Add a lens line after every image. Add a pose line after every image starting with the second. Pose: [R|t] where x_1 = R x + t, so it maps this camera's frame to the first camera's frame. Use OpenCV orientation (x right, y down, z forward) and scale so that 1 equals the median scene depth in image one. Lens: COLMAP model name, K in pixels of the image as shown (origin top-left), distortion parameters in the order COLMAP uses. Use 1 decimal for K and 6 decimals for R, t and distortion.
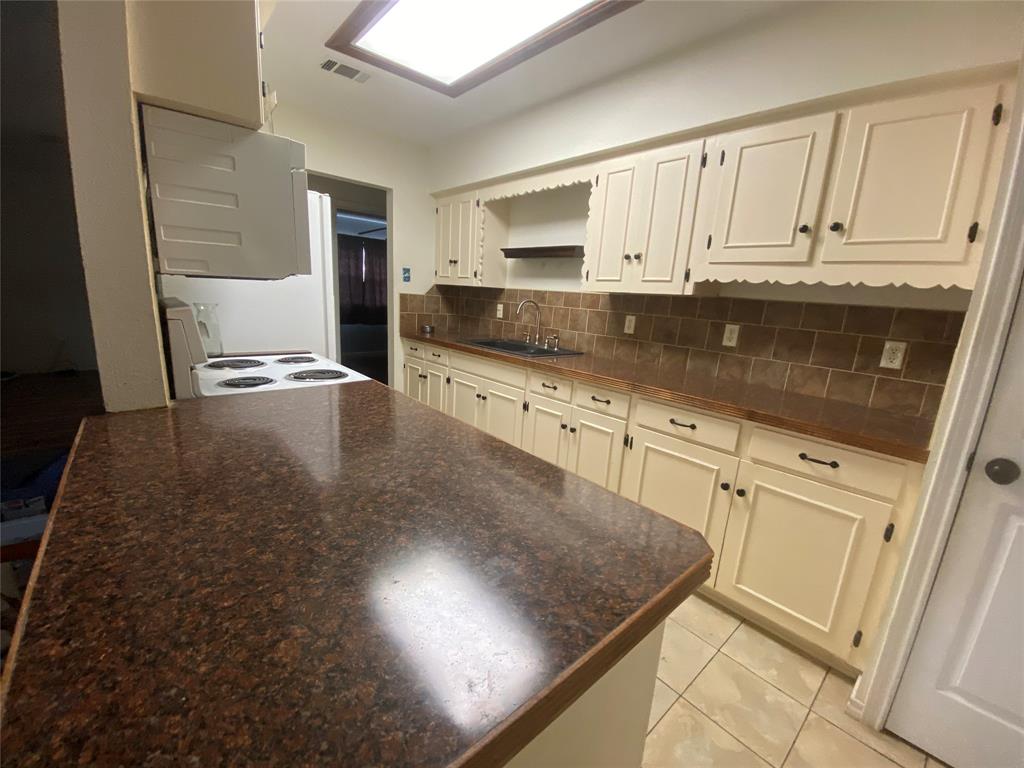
lens RADIAL K [[416.9, 0, 504.8], [0, 416.9, 383.3], [0, 0, 1]] dist [0.002014, -0.014234]
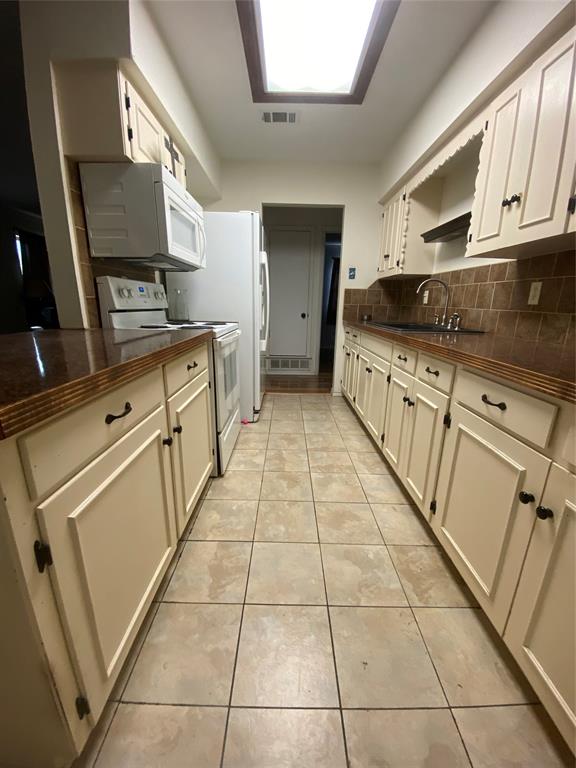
lens RADIAL K [[312.7, 0, 282.9], [0, 312.7, 382.6], [0, 0, 1]] dist [0.002014, -0.014234]
pose [[0.751543, 0.112600, -0.650004, 0.327928], [-0.104465, 0.993206, 0.051270, 0.048301], [0.651361, 0.029371, 0.758199, 0.223168]]
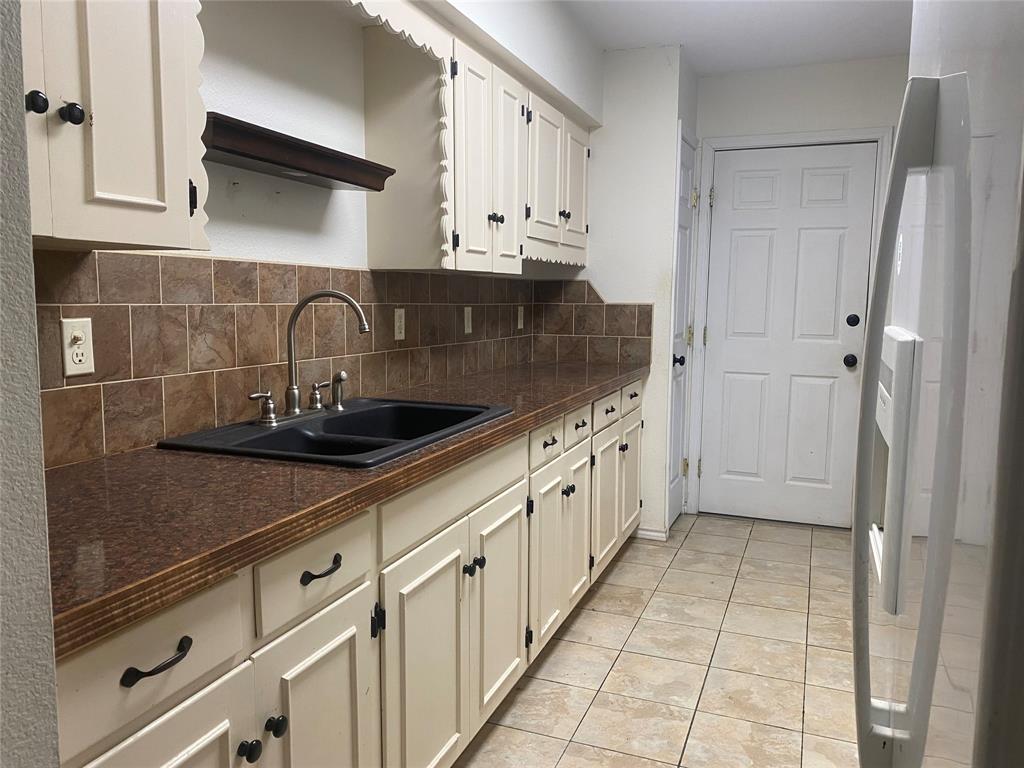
lens RADIAL K [[762.1, 0, 511.4], [0, 762.1, 371.8], [0, 0, 1]] dist [0.004588, 0.002009]
pose [[-0.461175, -0.159742, 0.872812, -0.644384], [0.141697, 0.957779, 0.250162, -0.300119], [-0.875922, 0.239043, -0.419069, 1.254531]]
